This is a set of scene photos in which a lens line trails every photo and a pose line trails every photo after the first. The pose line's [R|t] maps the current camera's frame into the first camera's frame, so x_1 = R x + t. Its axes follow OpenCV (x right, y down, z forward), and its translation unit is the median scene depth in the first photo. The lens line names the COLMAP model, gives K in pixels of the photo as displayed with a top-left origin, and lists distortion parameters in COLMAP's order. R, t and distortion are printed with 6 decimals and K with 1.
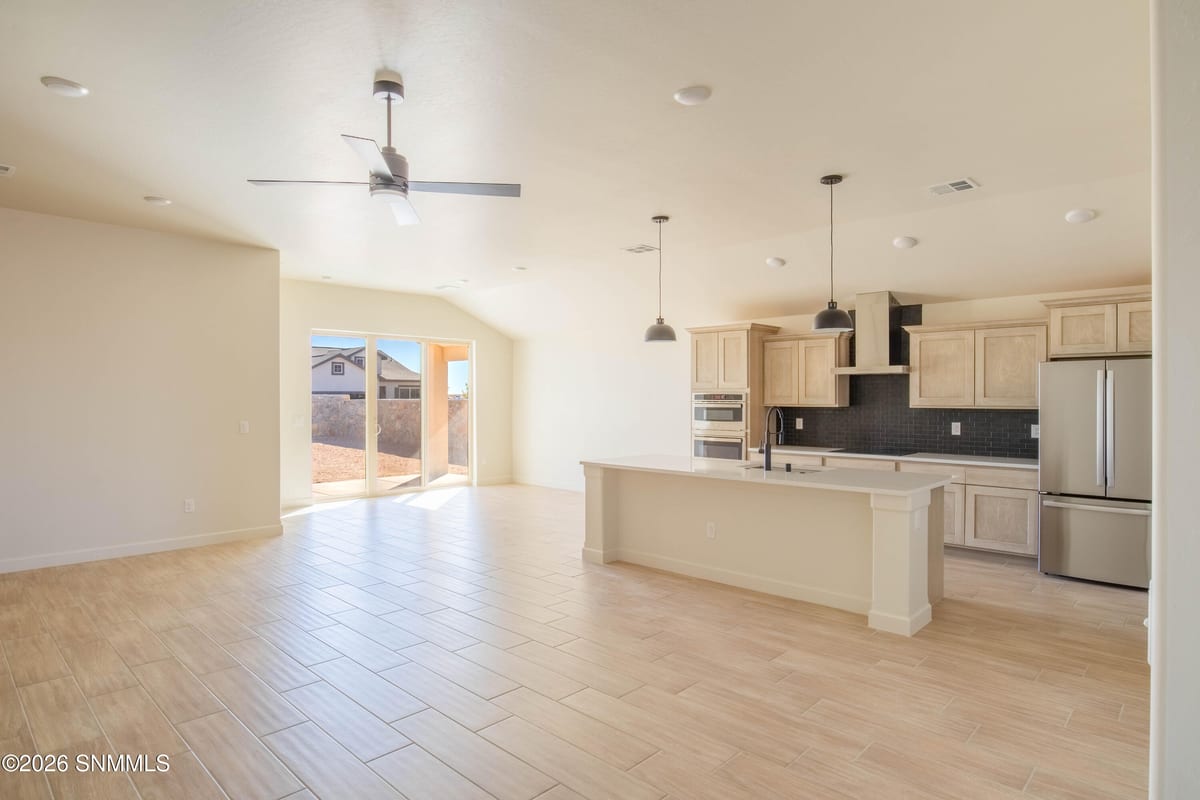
lens RADIAL K [[663.8, 0, 604.8], [0, 663.8, 399.9], [0, 0, 1]] dist [-0.039998, 0.017408]
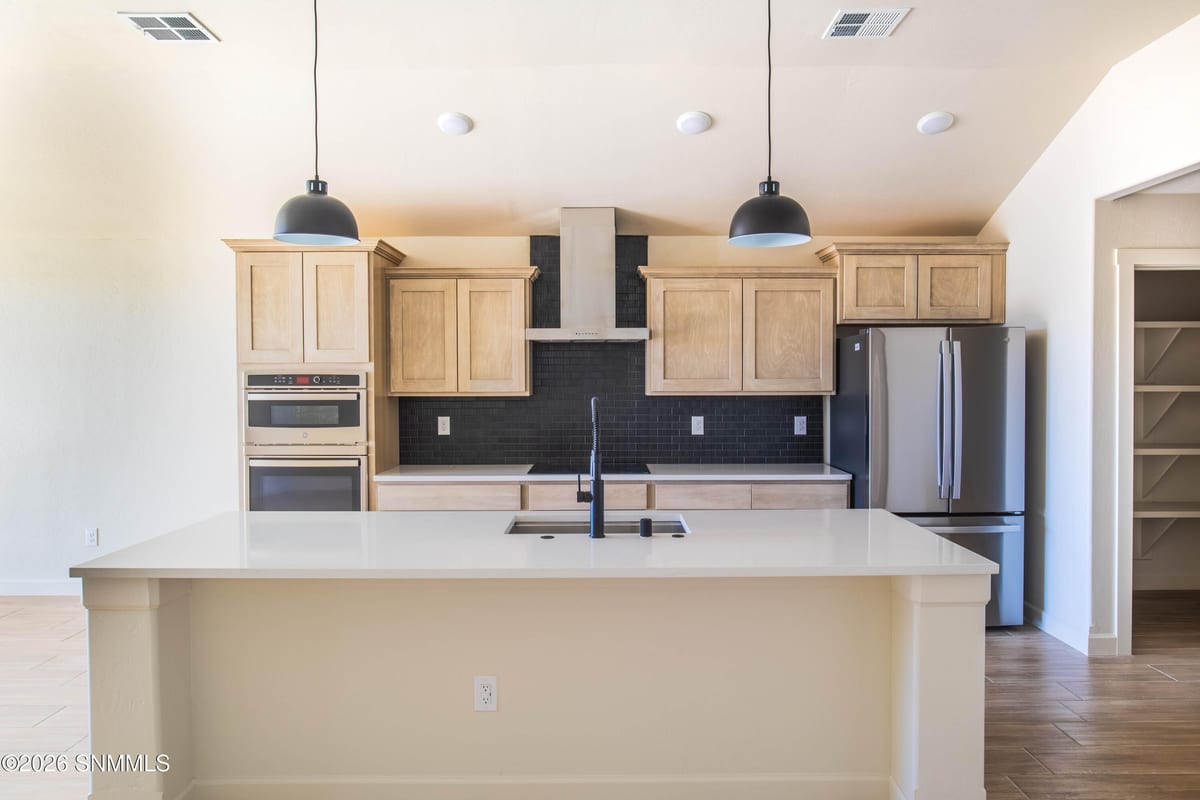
lens RADIAL K [[820.3, 0, 605.1], [0, 820.3, 400.0], [0, 0, 1]] dist [-0.038540, 0.035800]
pose [[0.720998, -0.019963, 0.692649, -0.113444], [0.006814, 0.999741, 0.021722, -0.001234], [-0.692904, -0.010942, 0.720947, 0.455941]]
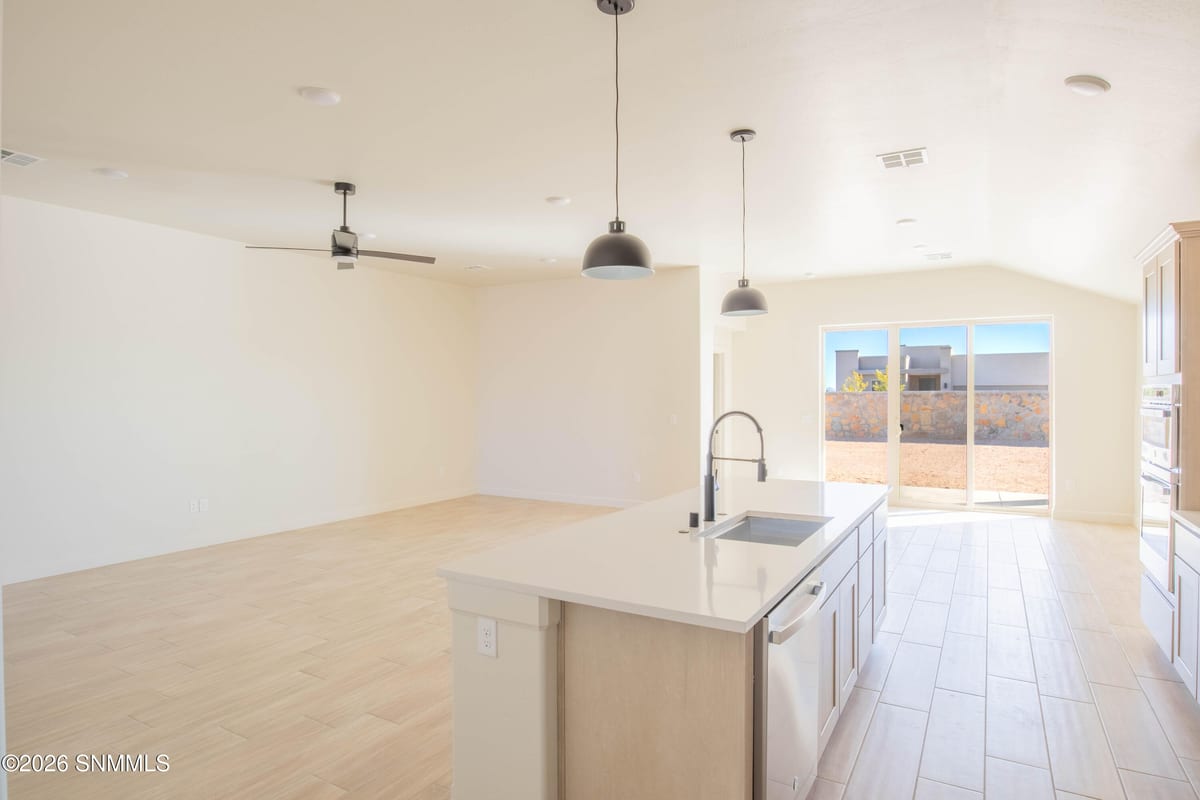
lens RADIAL K [[663.8, 0, 604.8], [0, 663.8, 399.9], [0, 0, 1]] dist [-0.039998, 0.017408]
pose [[0.230758, 0.007657, -0.972981, 0.617882], [-0.003297, 0.999969, 0.007088, -0.002144], [0.973006, 0.001573, 0.230776, 0.607918]]
